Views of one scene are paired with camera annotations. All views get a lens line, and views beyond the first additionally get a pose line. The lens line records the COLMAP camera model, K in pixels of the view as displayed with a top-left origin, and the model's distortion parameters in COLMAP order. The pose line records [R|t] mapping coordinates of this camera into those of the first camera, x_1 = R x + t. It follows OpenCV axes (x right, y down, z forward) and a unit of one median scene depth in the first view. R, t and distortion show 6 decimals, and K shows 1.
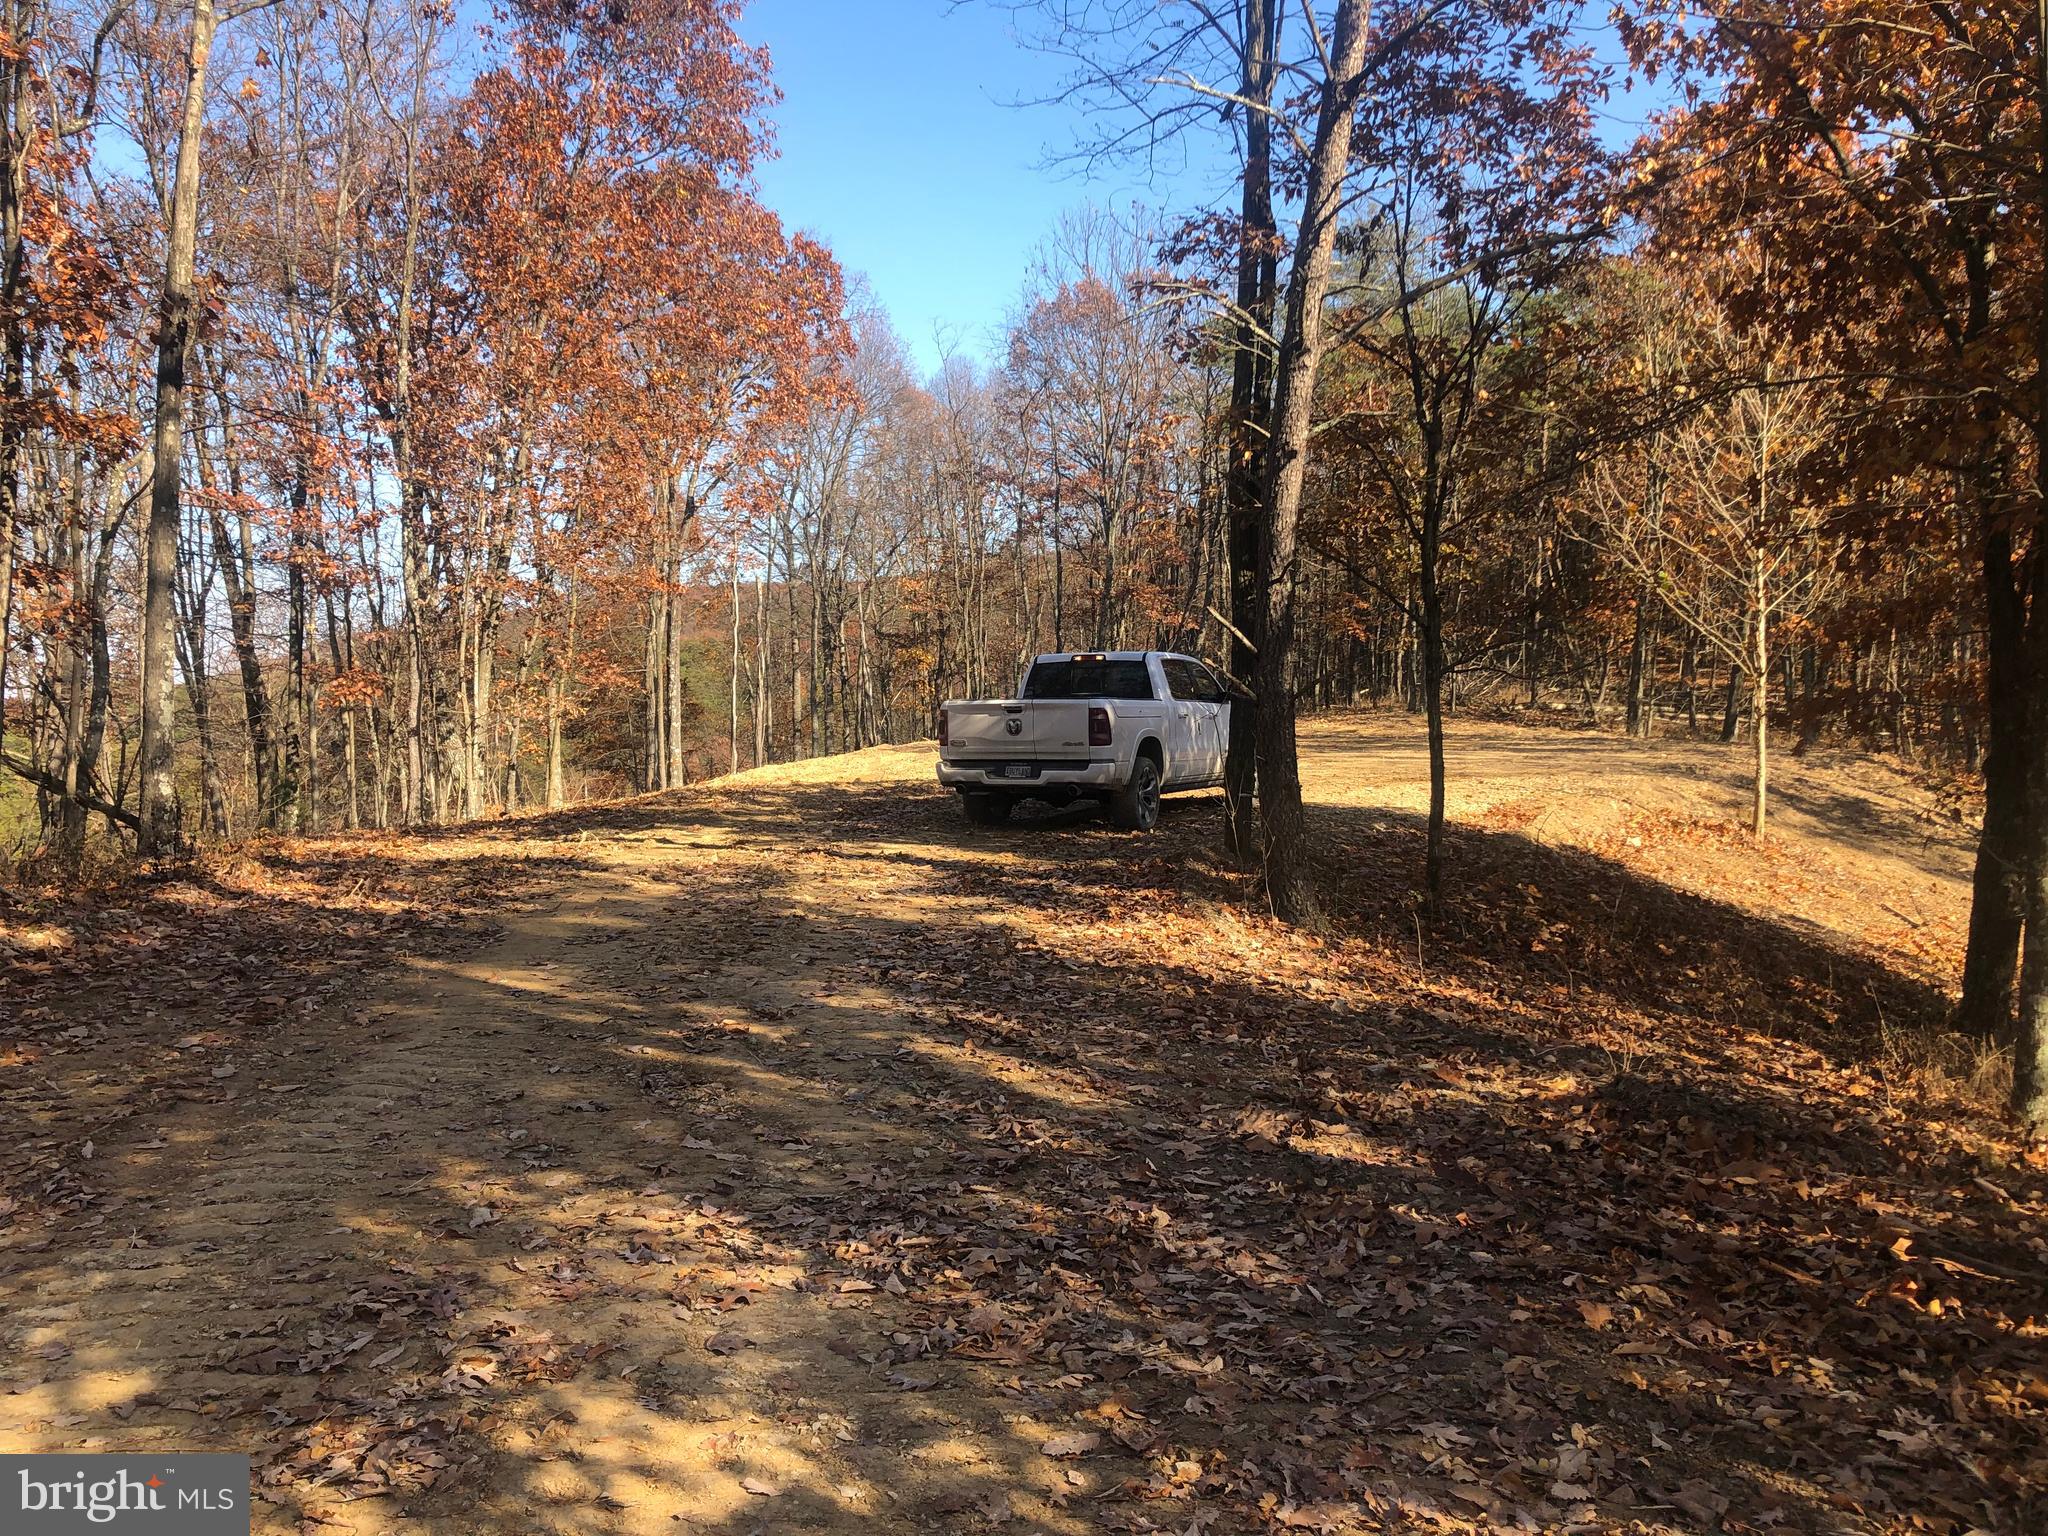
lens RADIAL K [[1662.2, 0, 1023.8], [0, 1662.2, 764.9], [0, 0, 1]] dist [0.038712, -0.024803]
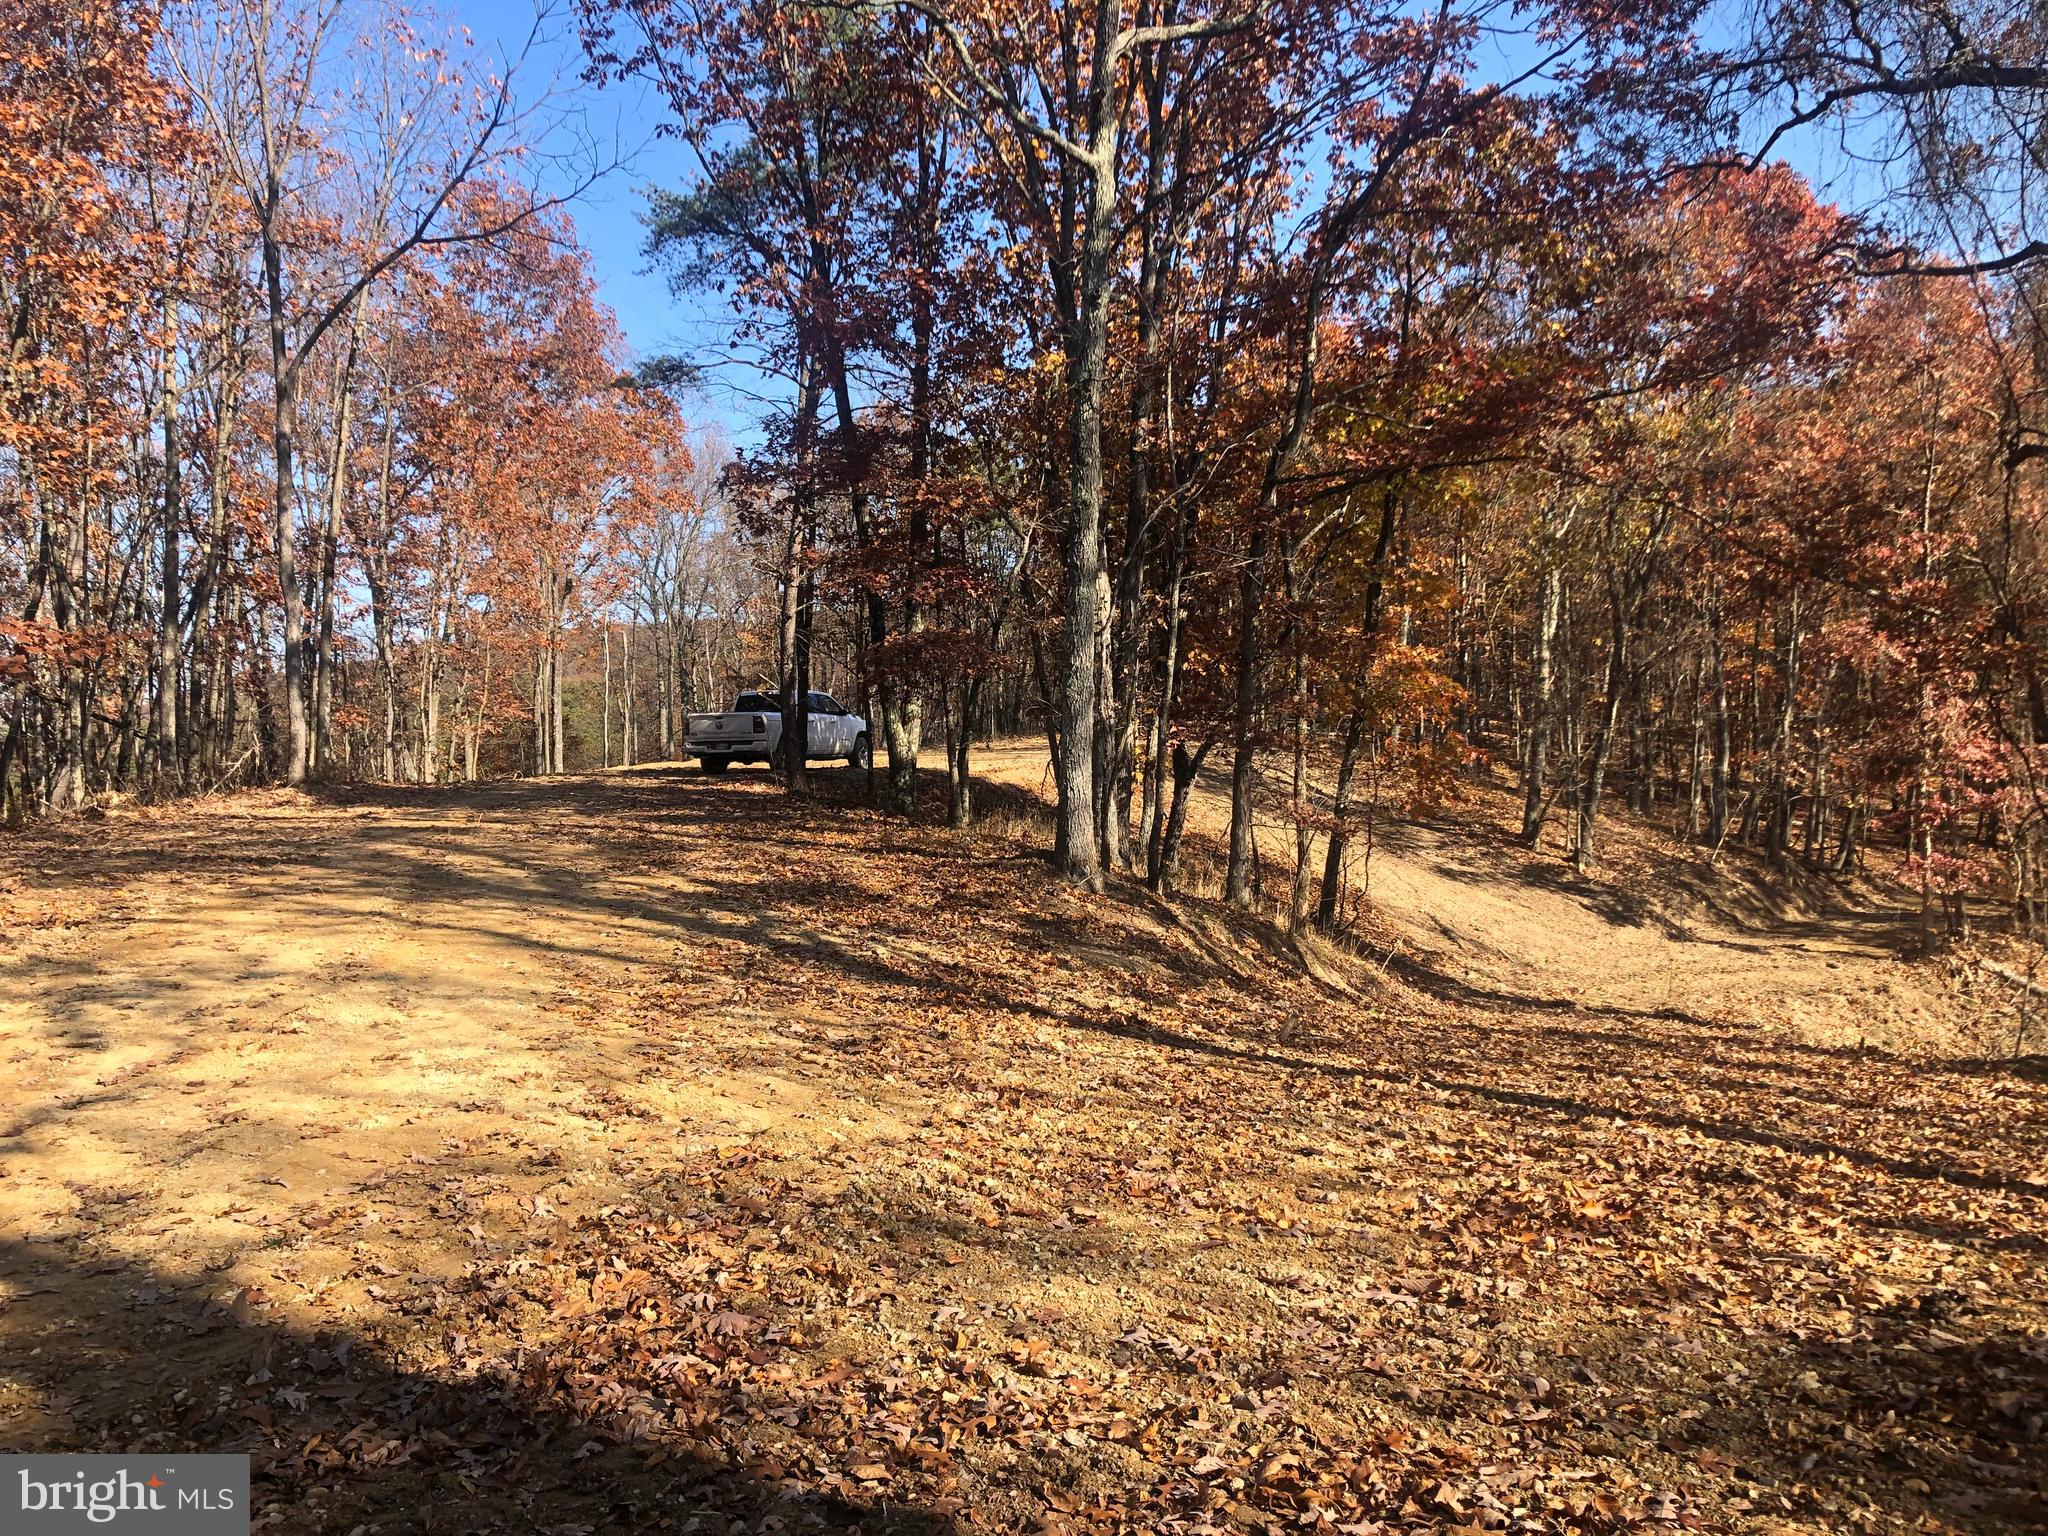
lens RADIAL K [[1662.2, 0, 1023.5], [0, 1662.2, 765.7], [0, 0, 1]] dist [0.038712, -0.024803]
pose [[0.997811, -0.011210, 0.065169, 0.077079], [0.012741, 0.999652, -0.023120, 0.026334], [-0.064888, 0.023900, 0.997606, -0.363858]]
